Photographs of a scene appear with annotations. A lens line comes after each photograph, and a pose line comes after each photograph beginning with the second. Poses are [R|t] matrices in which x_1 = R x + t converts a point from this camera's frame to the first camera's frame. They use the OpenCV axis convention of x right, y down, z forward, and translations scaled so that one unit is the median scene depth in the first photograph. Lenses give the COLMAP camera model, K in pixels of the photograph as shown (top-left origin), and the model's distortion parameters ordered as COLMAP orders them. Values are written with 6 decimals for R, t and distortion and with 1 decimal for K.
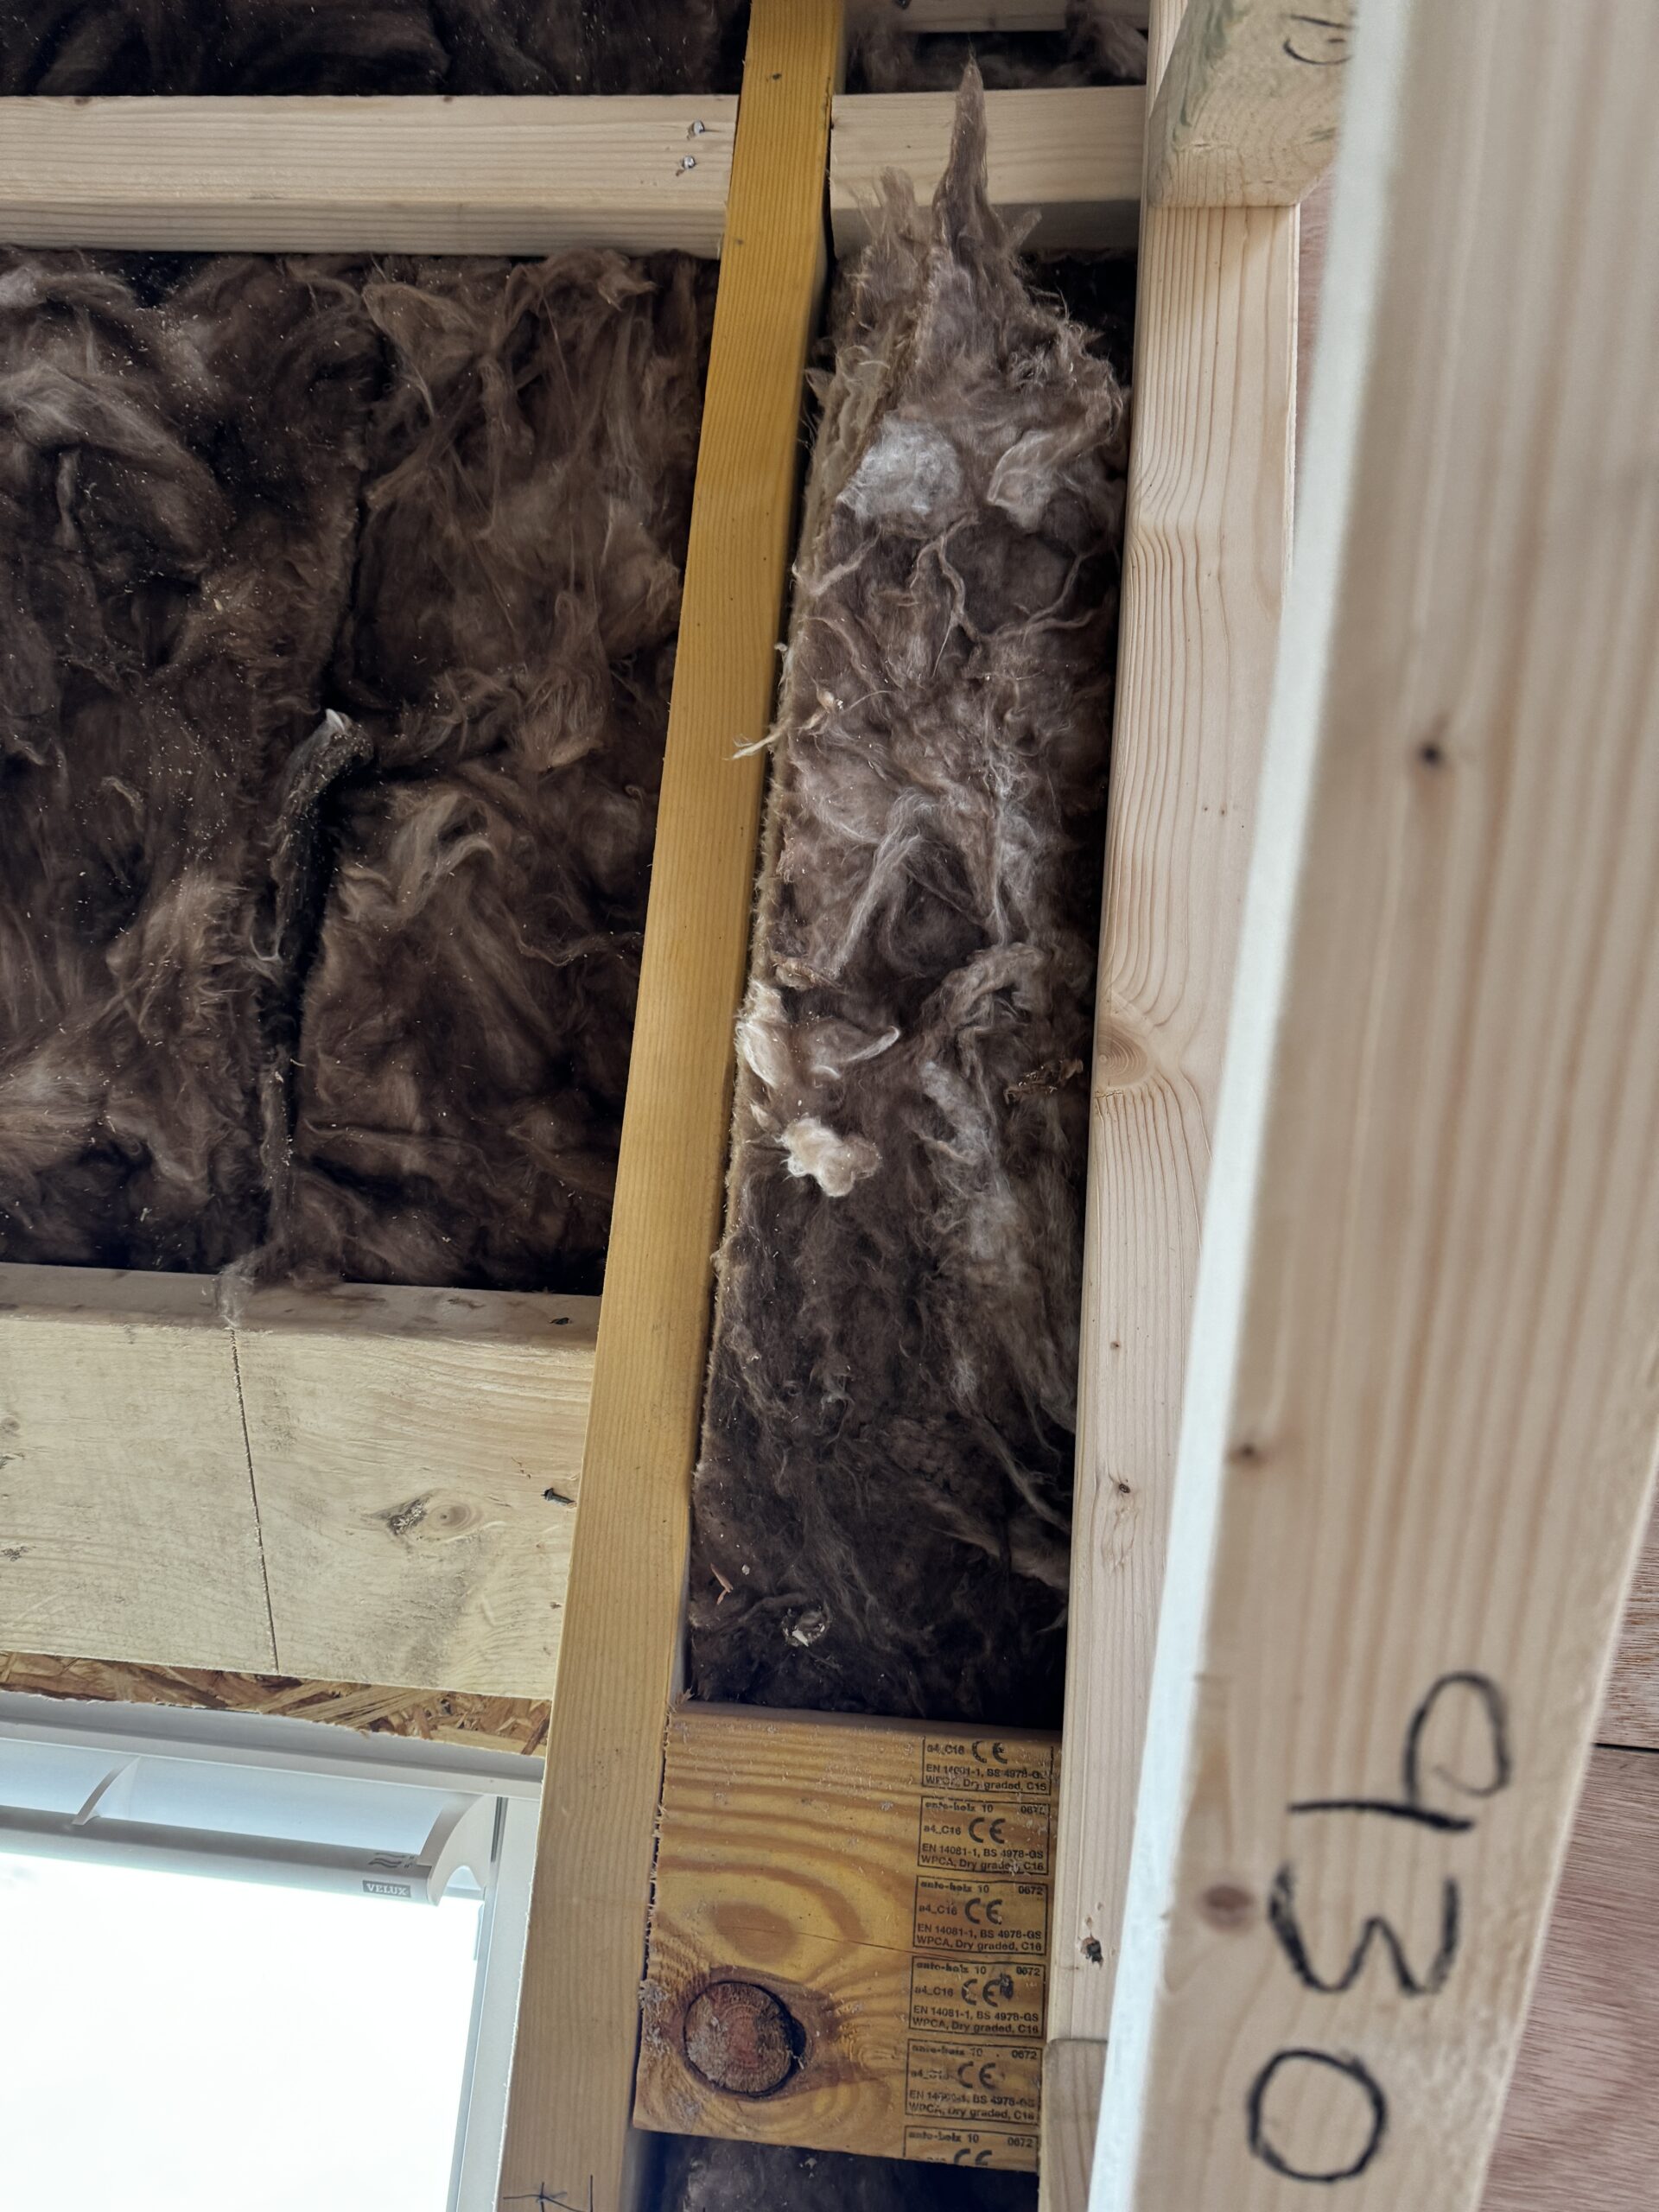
lens RADIAL K [[1608.5, 0, 829.5], [0, 1608.5, 1106.0], [0, 0, 1]] dist [-0.003004, -0.004480]
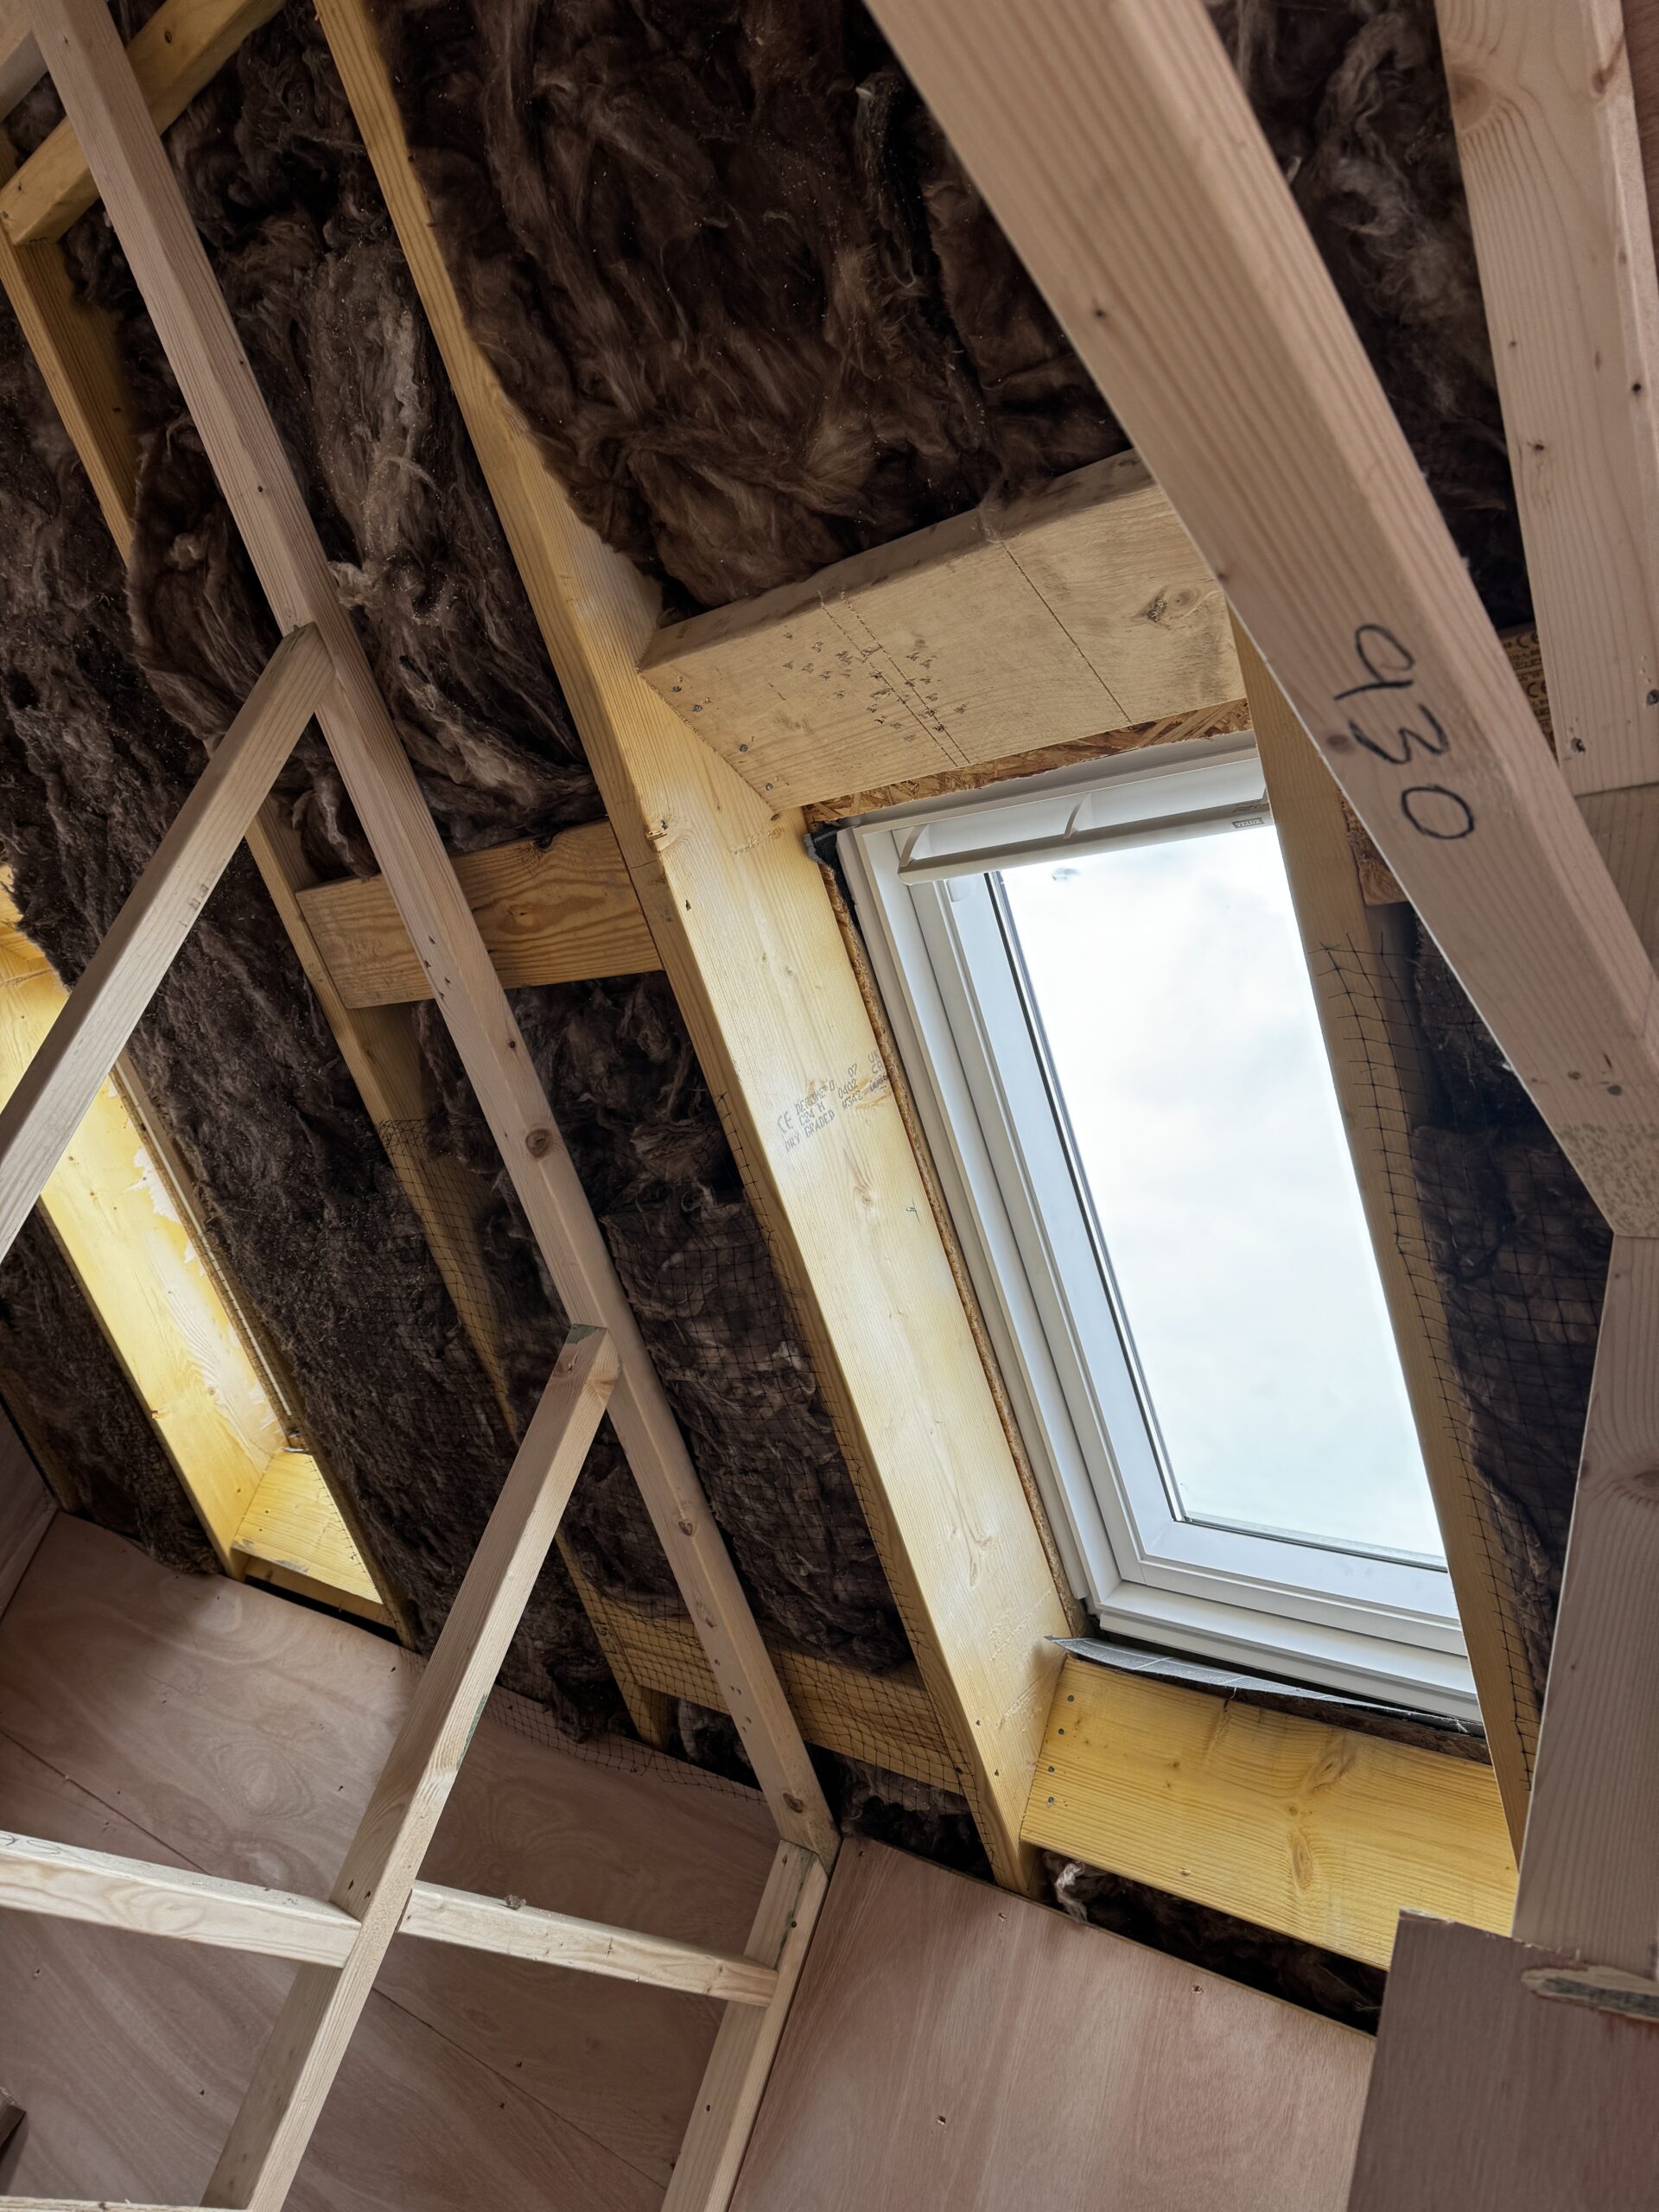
lens RADIAL K [[1546.1, 0, 829.5], [0, 1546.1, 1106.0], [0, 0, 1]] dist [-0.003149, -0.003397]
pose [[0.755697, -0.142025, -0.639336, 0.364522], [0.485722, 0.776367, 0.401657, -0.112664], [0.439314, -0.614071, 0.655683, -0.366950]]
